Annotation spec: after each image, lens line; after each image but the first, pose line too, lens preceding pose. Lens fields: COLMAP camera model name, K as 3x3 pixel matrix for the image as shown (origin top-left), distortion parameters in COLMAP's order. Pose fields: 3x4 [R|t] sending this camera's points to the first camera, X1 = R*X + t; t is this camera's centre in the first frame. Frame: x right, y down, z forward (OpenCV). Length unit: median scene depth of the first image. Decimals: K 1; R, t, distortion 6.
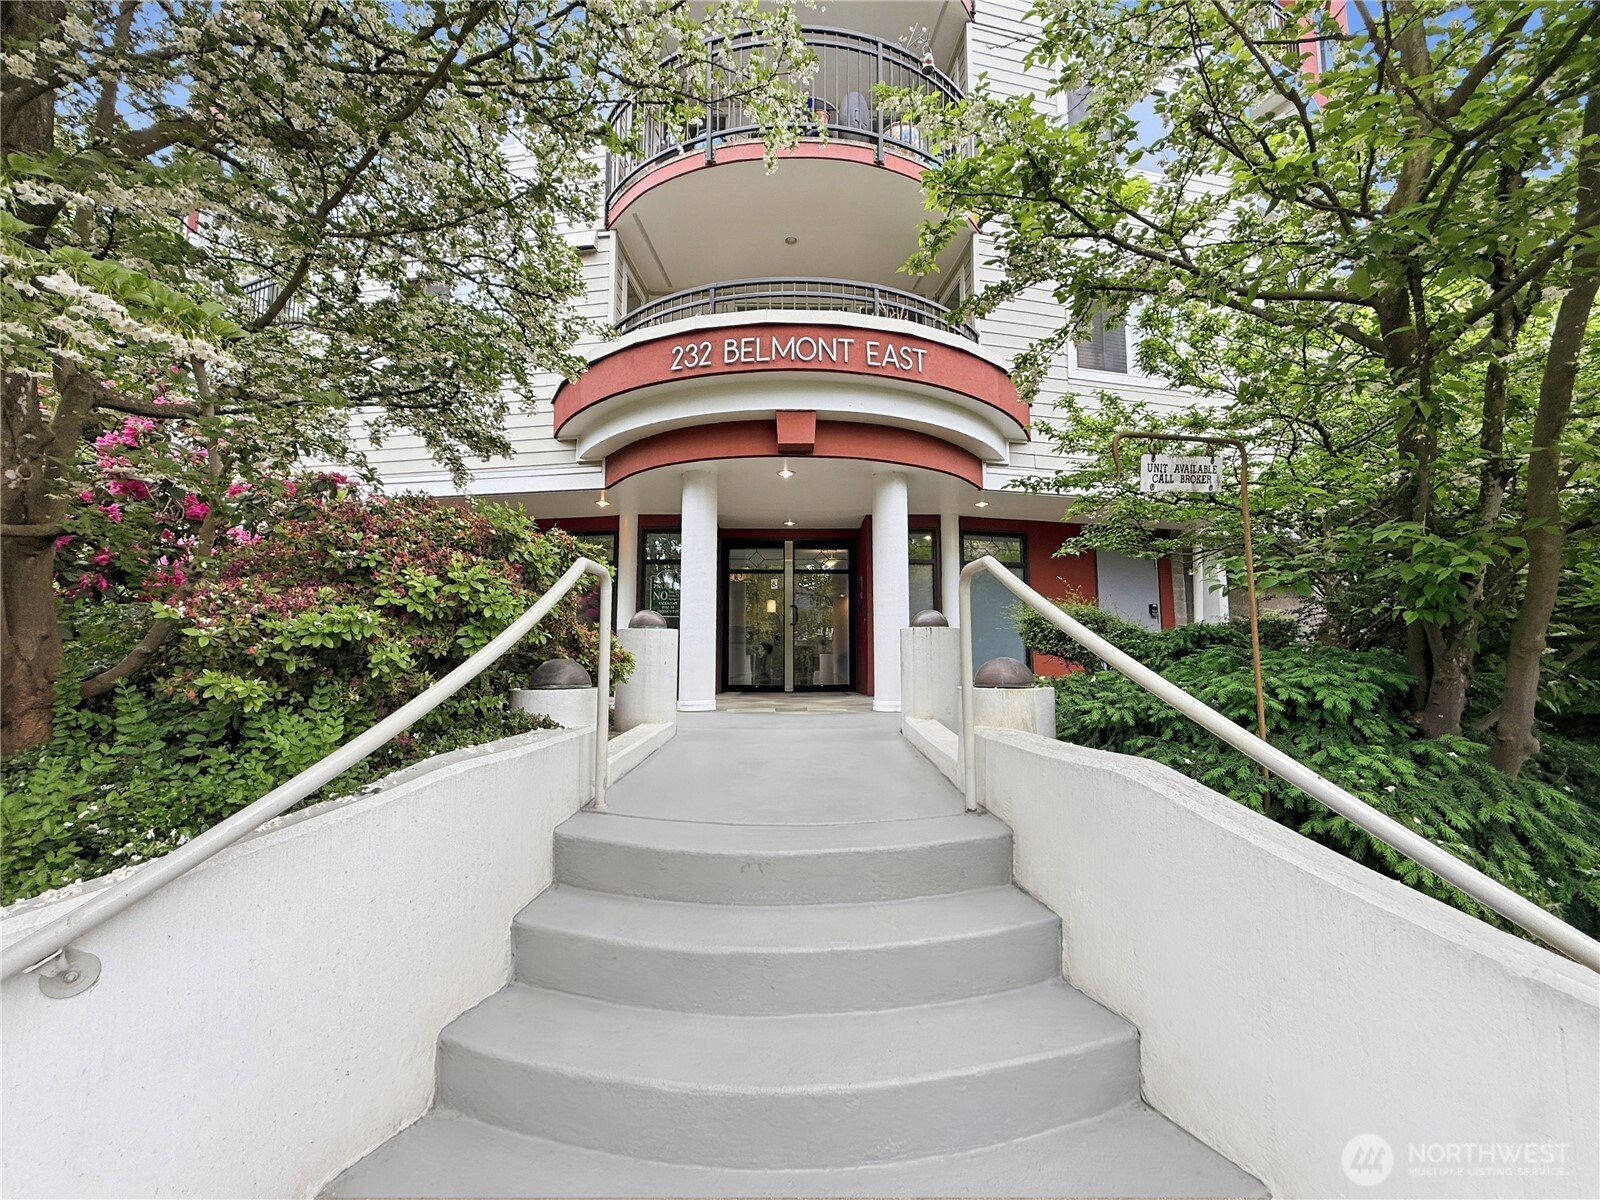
lens RADIAL K [[634.7, 0, 799.5], [0, 634.7, 589.6], [0, 0, 1]] dist [0.000057, -0.000116]
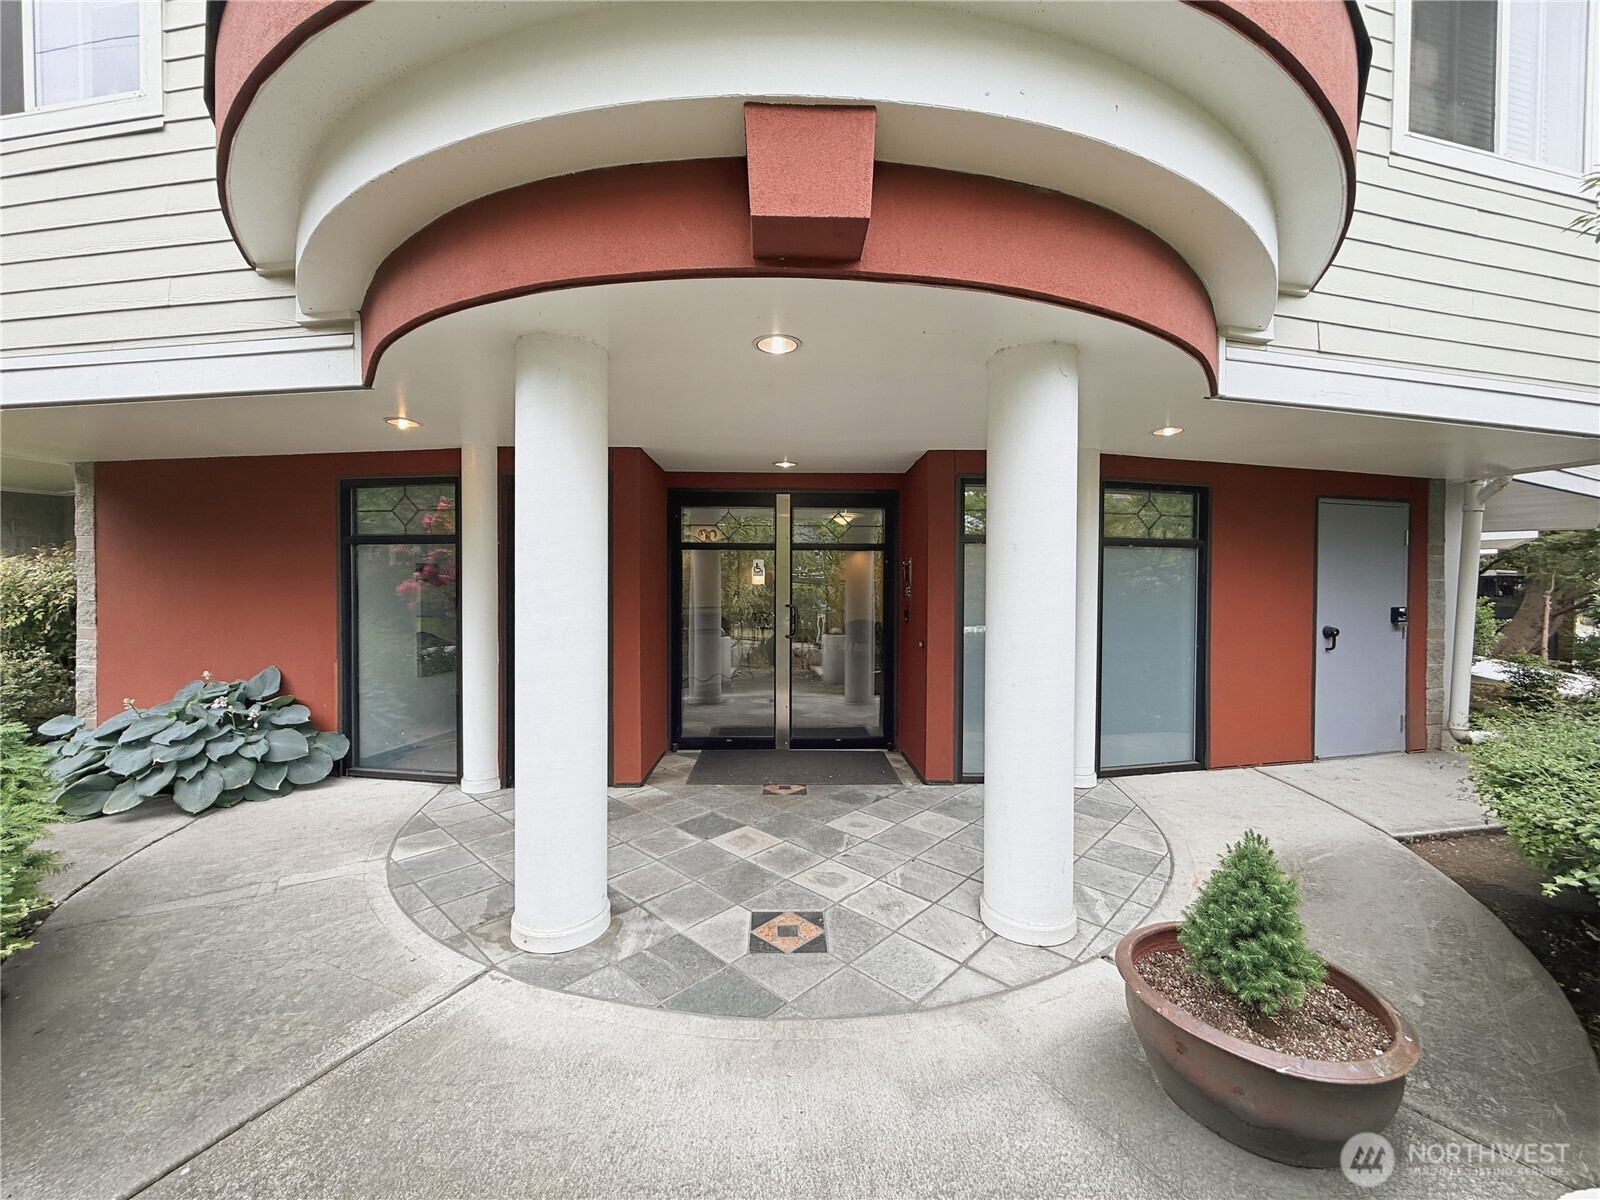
lens RADIAL K [[634.7, 0, 799.5], [0, 634.7, 589.6], [0, 0, 1]] dist [0.000057, -0.000116]
pose [[0.999931, 0.005194, 0.010500, -0.009187], [-0.006202, 0.995134, 0.098332, -0.058400], [-0.009938, -0.098390, 0.995098, 0.499639]]
